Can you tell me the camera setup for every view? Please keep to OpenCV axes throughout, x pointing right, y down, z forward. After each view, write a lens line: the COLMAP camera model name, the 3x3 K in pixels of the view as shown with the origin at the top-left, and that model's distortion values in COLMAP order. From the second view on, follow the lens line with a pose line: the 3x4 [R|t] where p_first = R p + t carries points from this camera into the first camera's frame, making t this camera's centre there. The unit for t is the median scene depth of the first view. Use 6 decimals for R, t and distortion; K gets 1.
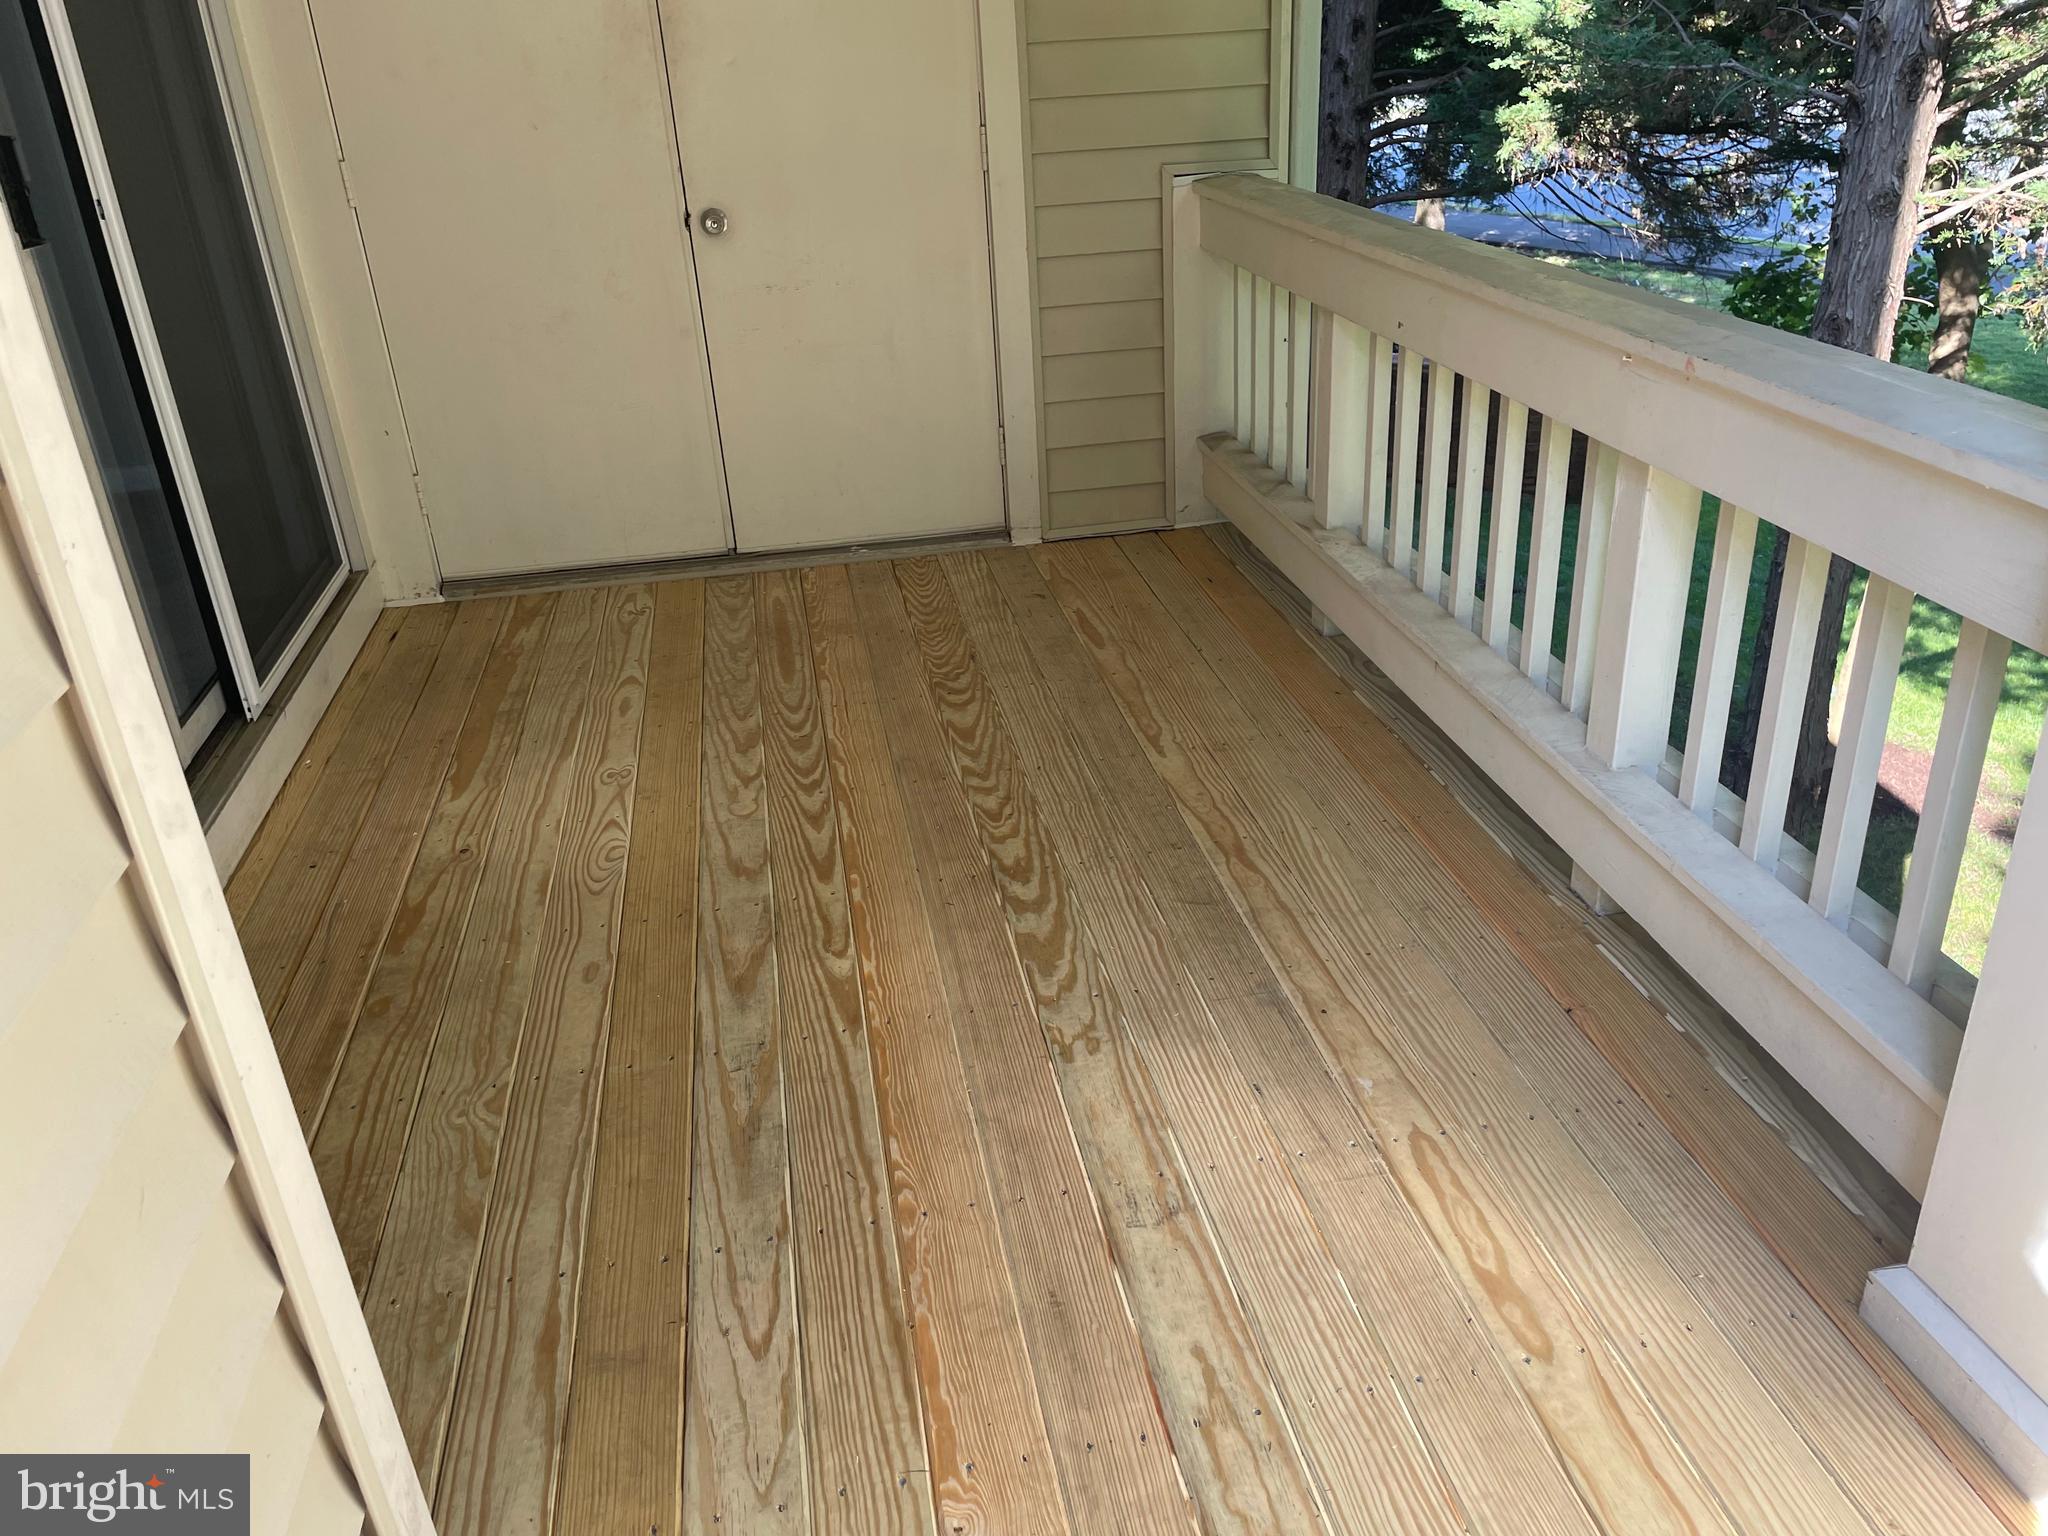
lens RADIAL K [[1559.1, 0, 1024.5], [0, 1559.1, 768.2], [0, 0, 1]] dist [0.039086, -0.006378]
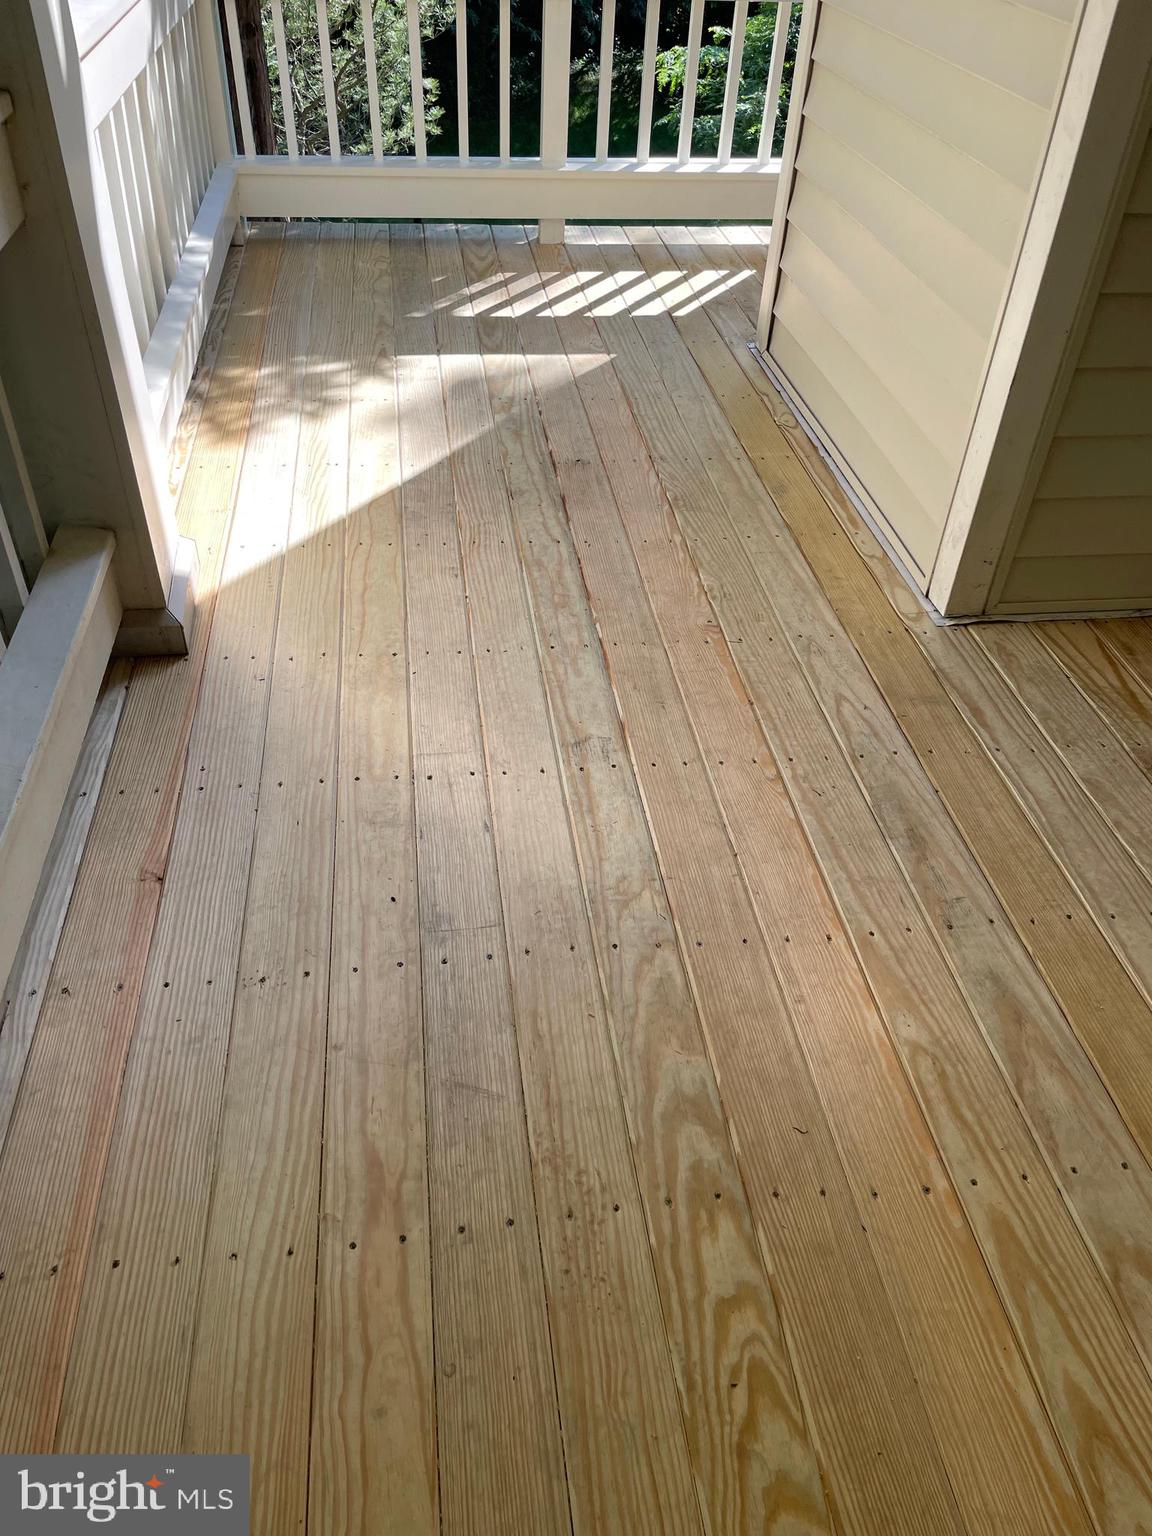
lens RADIAL K [[1169.3, 0, 574.2], [0, 1169.3, 766.7], [0, 0, 1]] dist [0.039086, -0.006378]
pose [[-0.998666, -0.015513, 0.049242, 0.043701], [0.038243, 0.418444, 0.907437, -0.649502], [-0.034682, 0.908110, -0.417293, 1.417725]]
